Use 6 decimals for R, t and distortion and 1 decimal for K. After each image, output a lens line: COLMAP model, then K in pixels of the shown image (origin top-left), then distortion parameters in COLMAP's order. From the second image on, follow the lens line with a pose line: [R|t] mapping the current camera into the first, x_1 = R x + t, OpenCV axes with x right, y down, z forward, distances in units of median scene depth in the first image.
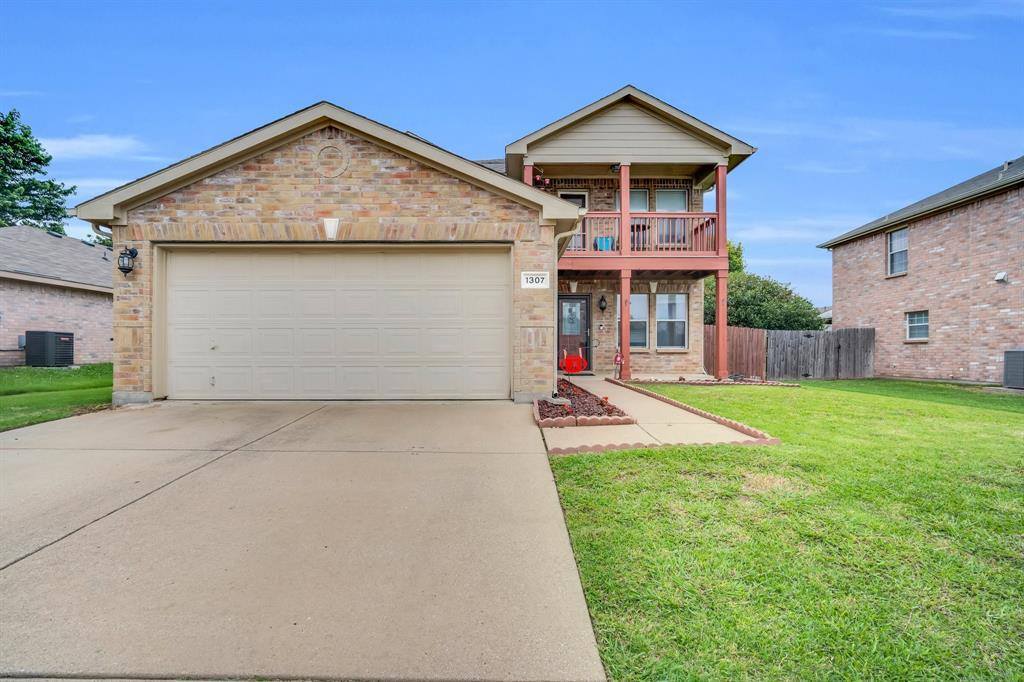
lens RADIAL K [[442.2, 0, 523.4], [0, 442.2, 342.9], [0, 0, 1]] dist [-0.006915, 0.000757]
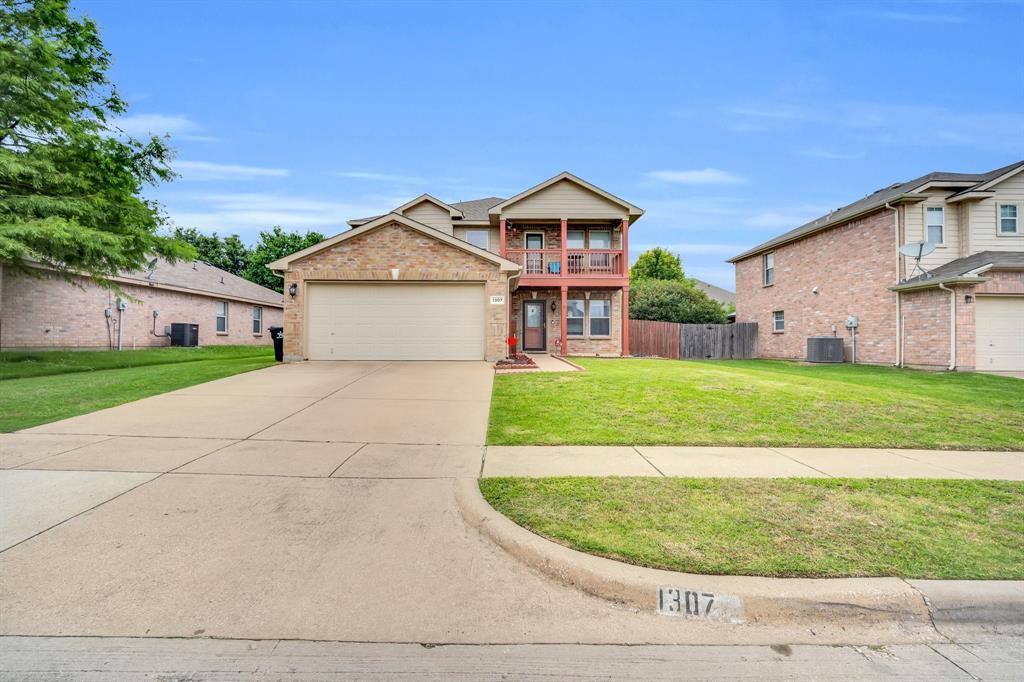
lens RADIAL K [[411.5, 0, 515.3], [0, 411.5, 318.7], [0, 0, 1]] dist [-0.000819, 0.000089]
pose [[0.999988, 0.003457, -0.003398, 0.060665], [-0.003574, 0.999377, -0.035104, 0.003308], [0.003274, 0.035115, 0.999378, -0.451739]]
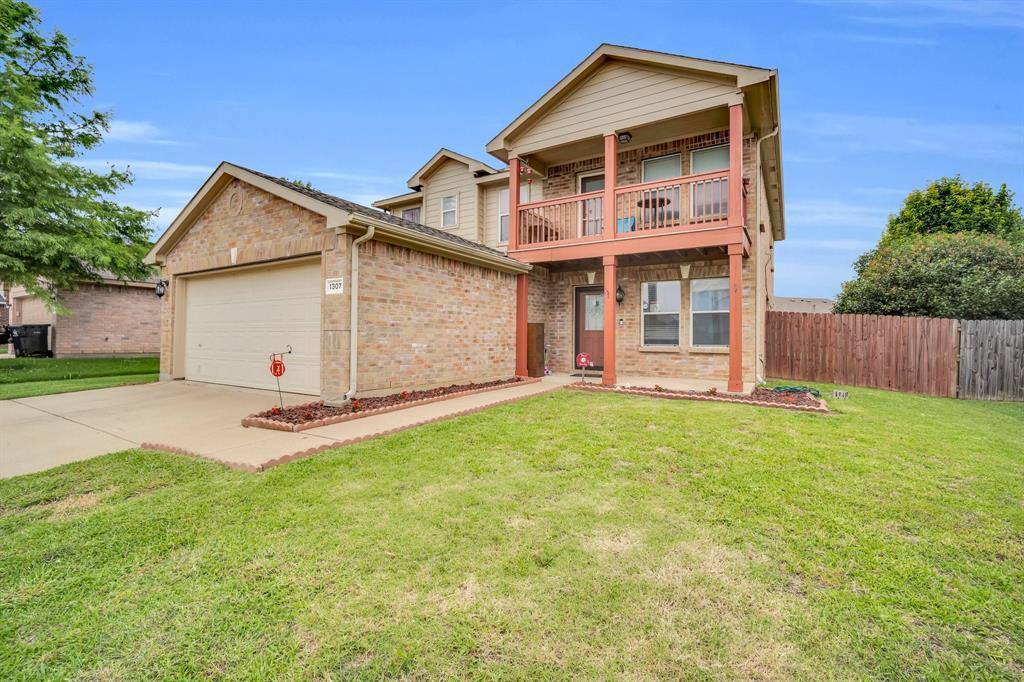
lens RADIAL K [[435.1, 0, 511.1], [0, 435.1, 324.4], [0, 0, 1]] dist [-0.005341, 0.000014]
pose [[0.852732, -0.009861, -0.522255, 0.495712], [0.000193, 0.999828, -0.018561, -0.016682], [0.522348, 0.015727, 0.852587, 0.177880]]
